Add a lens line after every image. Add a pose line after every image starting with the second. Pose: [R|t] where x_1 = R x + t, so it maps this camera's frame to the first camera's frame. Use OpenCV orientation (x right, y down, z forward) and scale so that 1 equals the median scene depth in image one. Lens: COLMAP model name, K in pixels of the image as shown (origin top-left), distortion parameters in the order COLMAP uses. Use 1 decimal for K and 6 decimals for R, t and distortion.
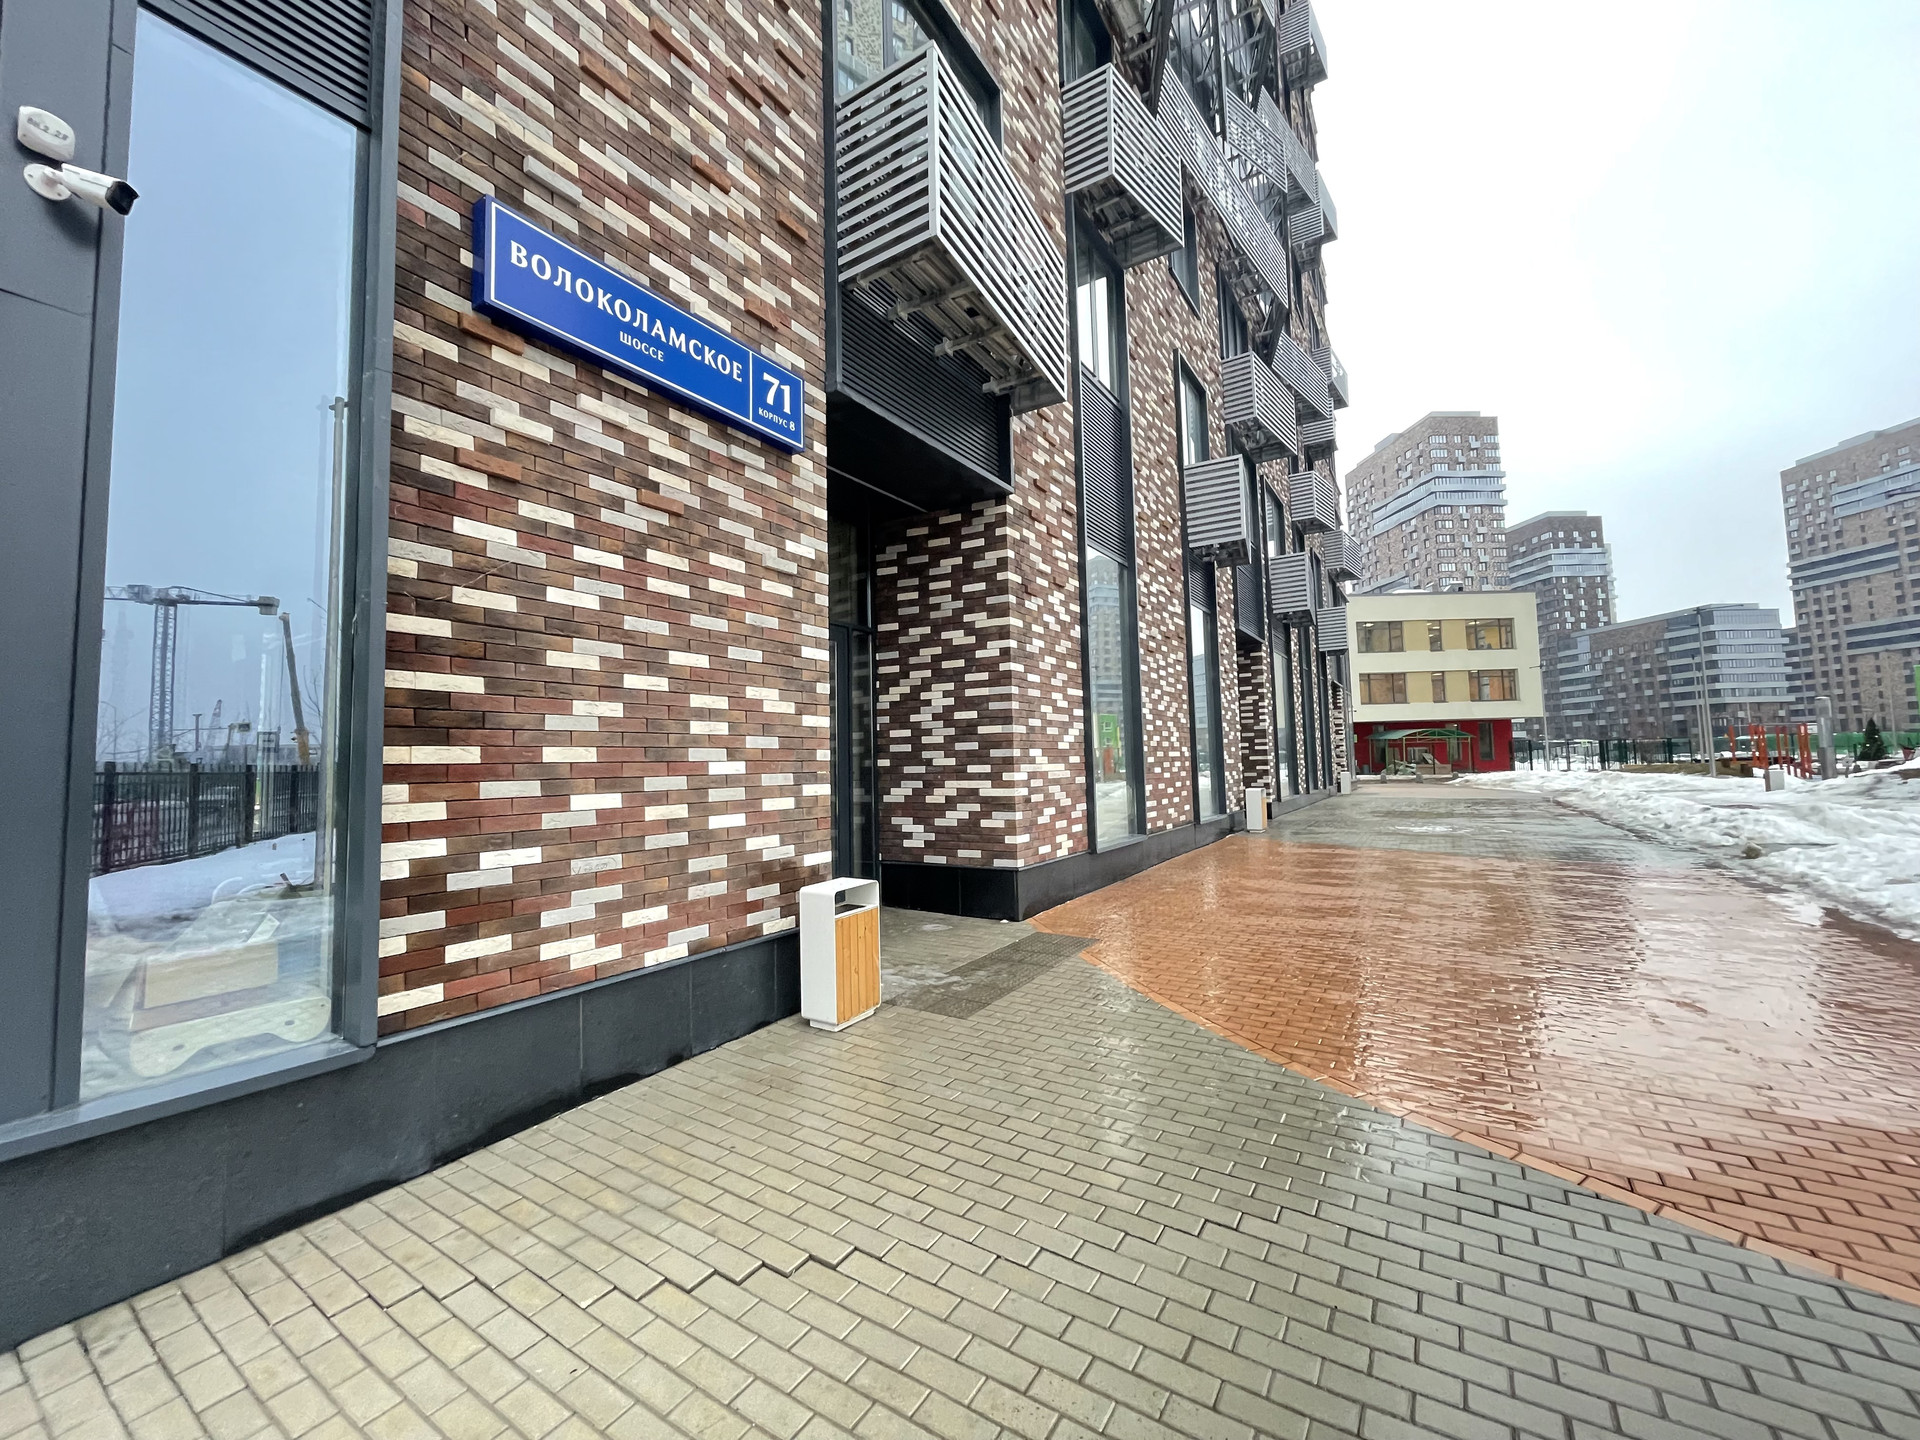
lens RADIAL K [[769.4, 0, 953.4], [0, 769.4, 710.5], [0, 0, 1]] dist [-0.004899, 0.000113]
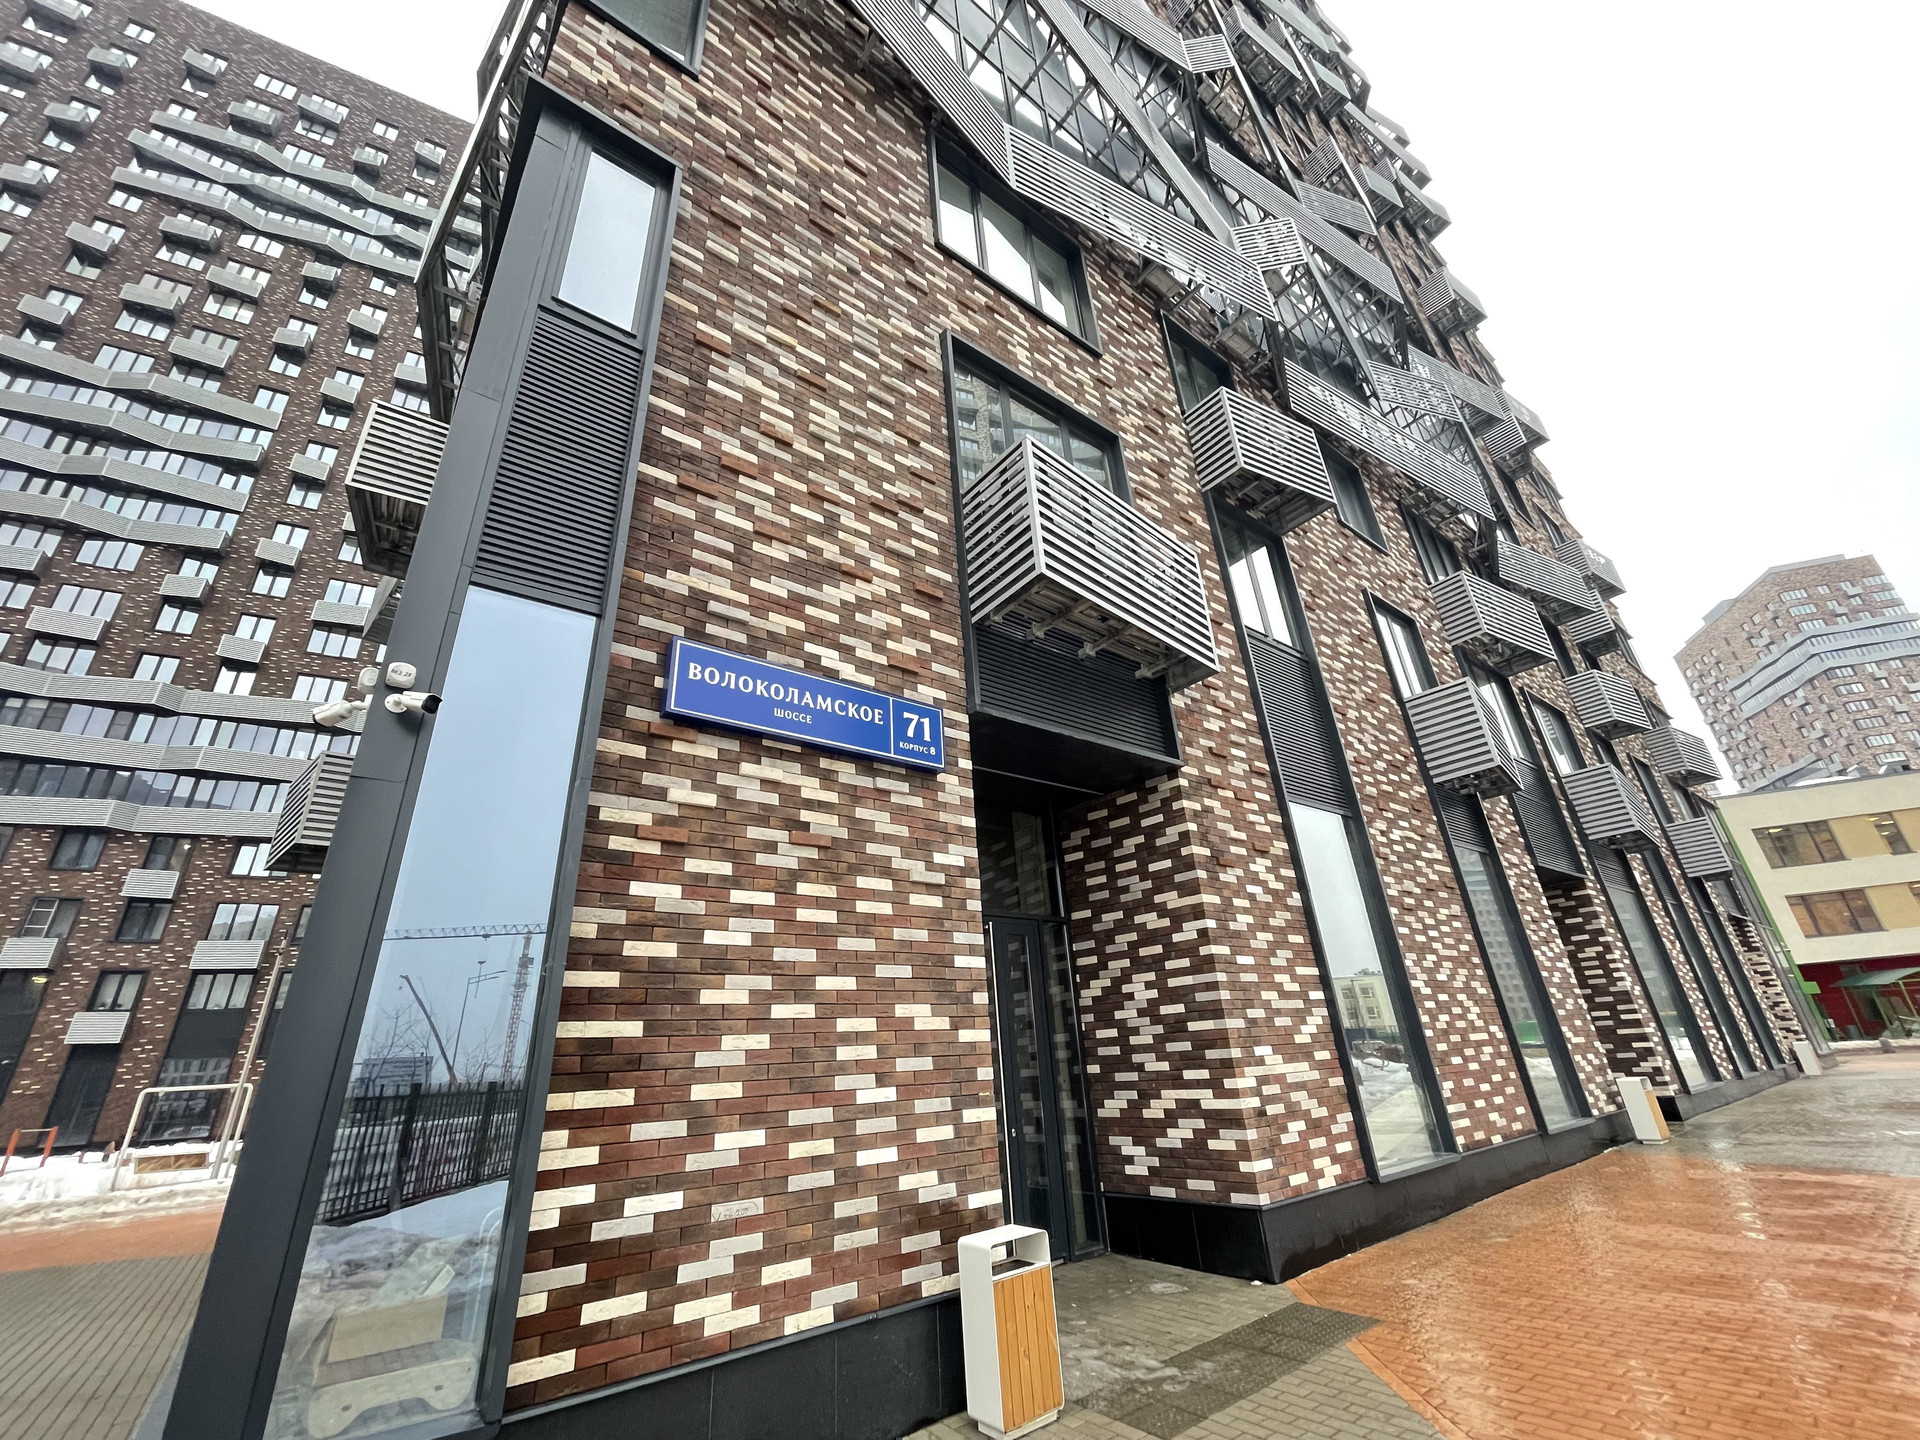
lens RADIAL K [[769.4, 0, 952.7], [0, 769.4, 711.3], [0, 0, 1]] dist [-0.004899, 0.000113]
pose [[0.940216, -0.170592, -0.294776, 0.144518], [0.059502, 0.934478, -0.351014, -0.027828], [0.335342, 0.312489, 0.888761, 0.000103]]
